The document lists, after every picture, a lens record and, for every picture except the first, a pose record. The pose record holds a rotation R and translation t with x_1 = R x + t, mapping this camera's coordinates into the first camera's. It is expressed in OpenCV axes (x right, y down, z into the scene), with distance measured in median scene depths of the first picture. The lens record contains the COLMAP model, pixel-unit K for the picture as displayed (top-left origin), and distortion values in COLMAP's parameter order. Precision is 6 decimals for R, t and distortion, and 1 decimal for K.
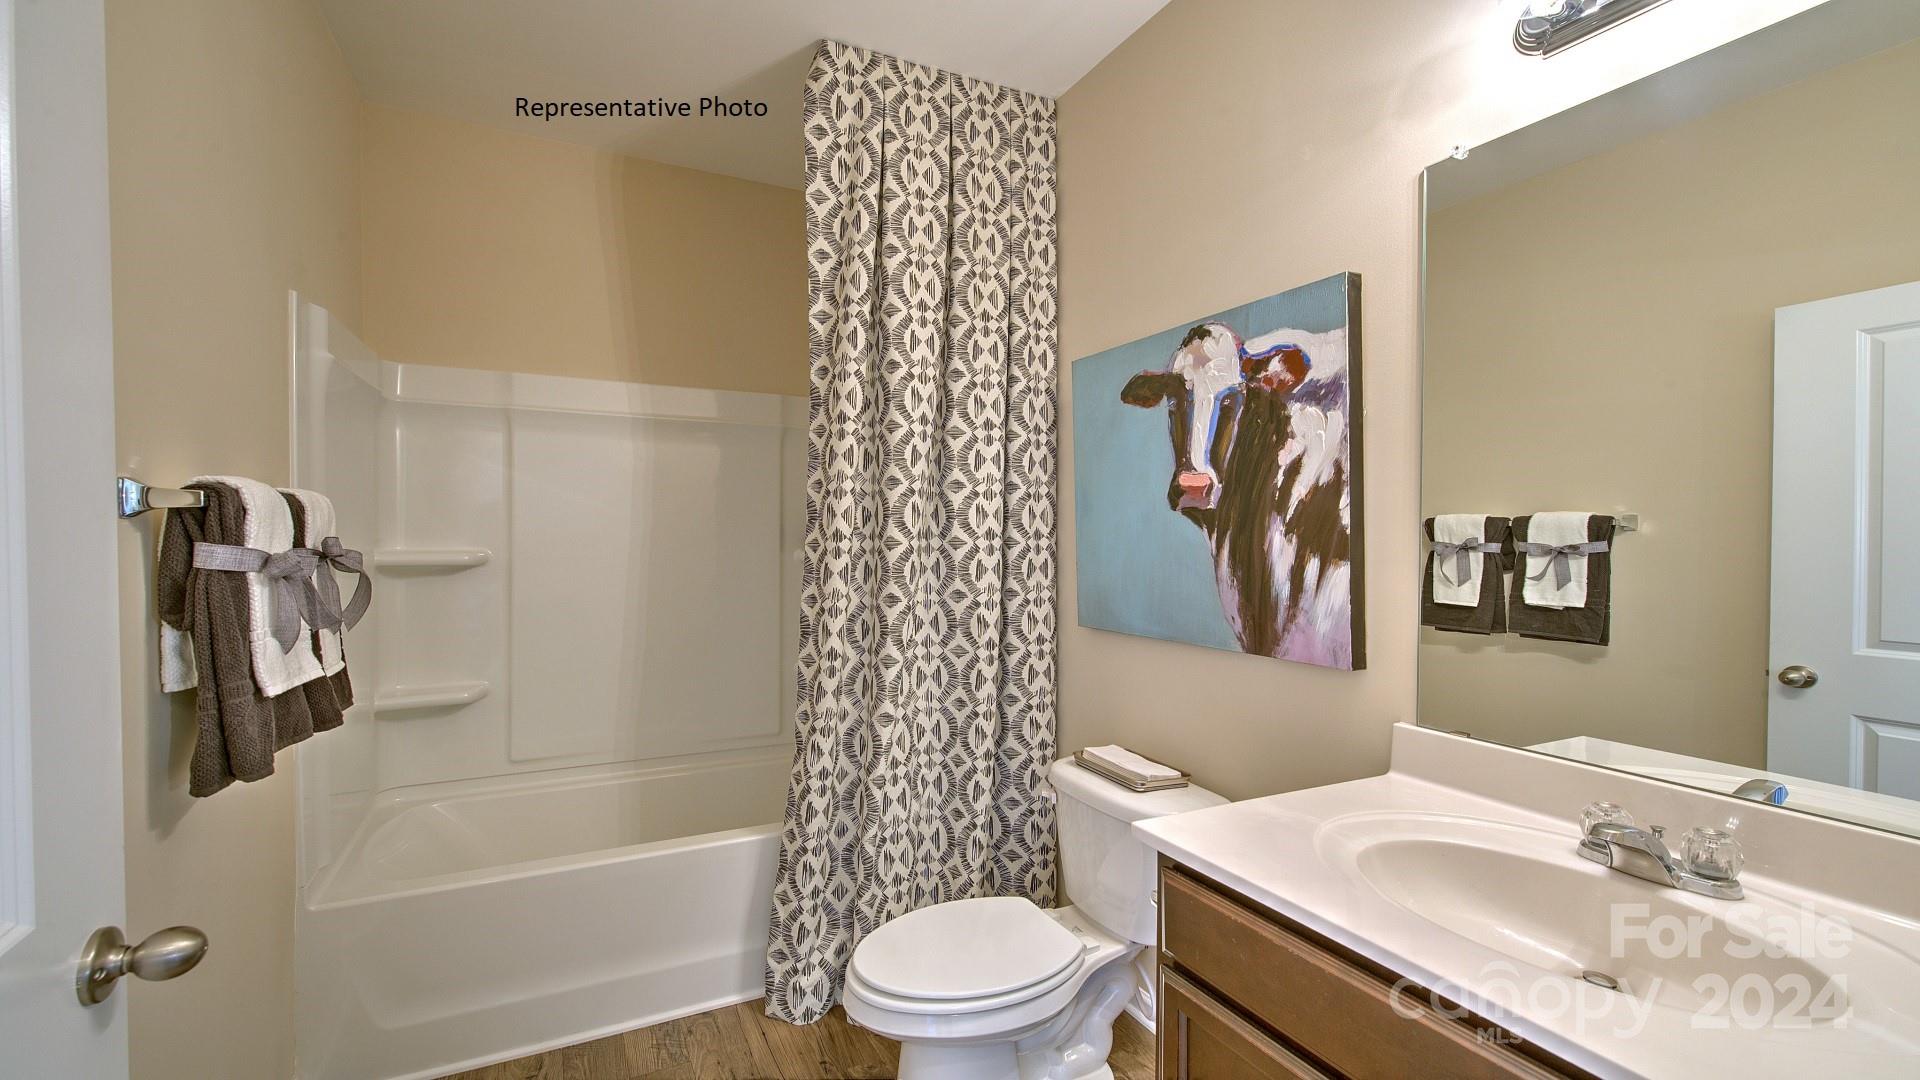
lens RADIAL K [[814.5, 0, 962.0], [0, 814.5, 545.9], [0, 0, 1]] dist [0.002936, -0.000080]
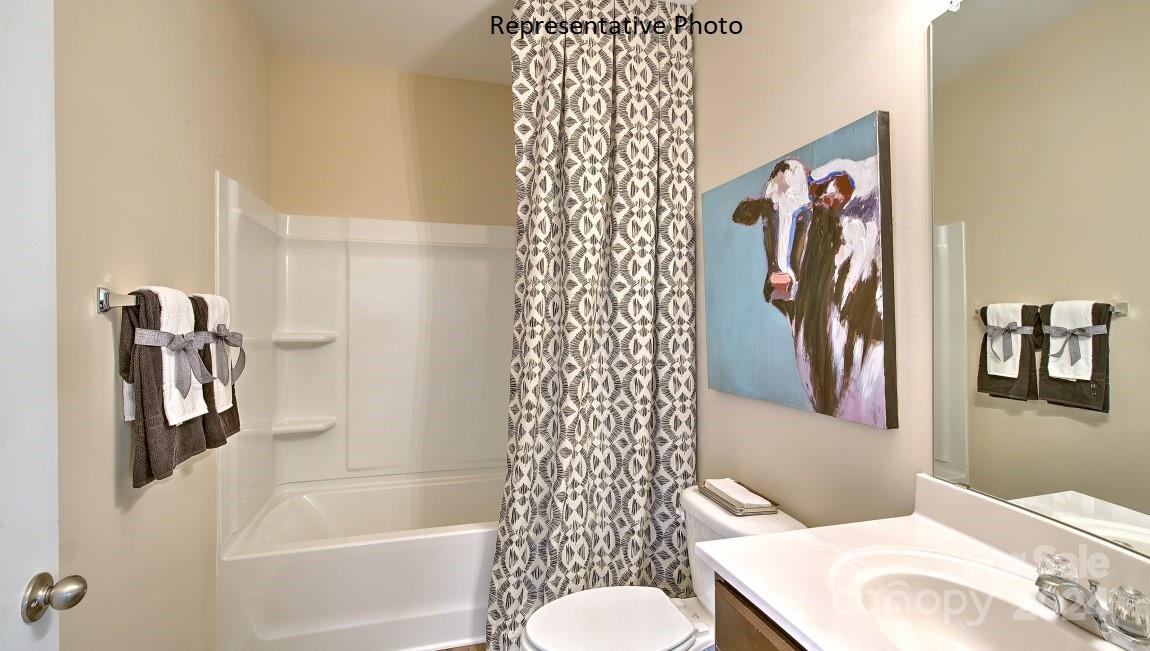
lens RADIAL K [[561.1, 0, 575.8], [0, 561.1, 319.5], [0, 0, 1]] dist [0.016104, -0.038139]
pose [[0.984232, -0.004637, -0.176820, 0.094268], [0.001639, 0.999852, -0.017098, -0.000377], [0.176873, 0.016539, 0.984095, 0.041046]]
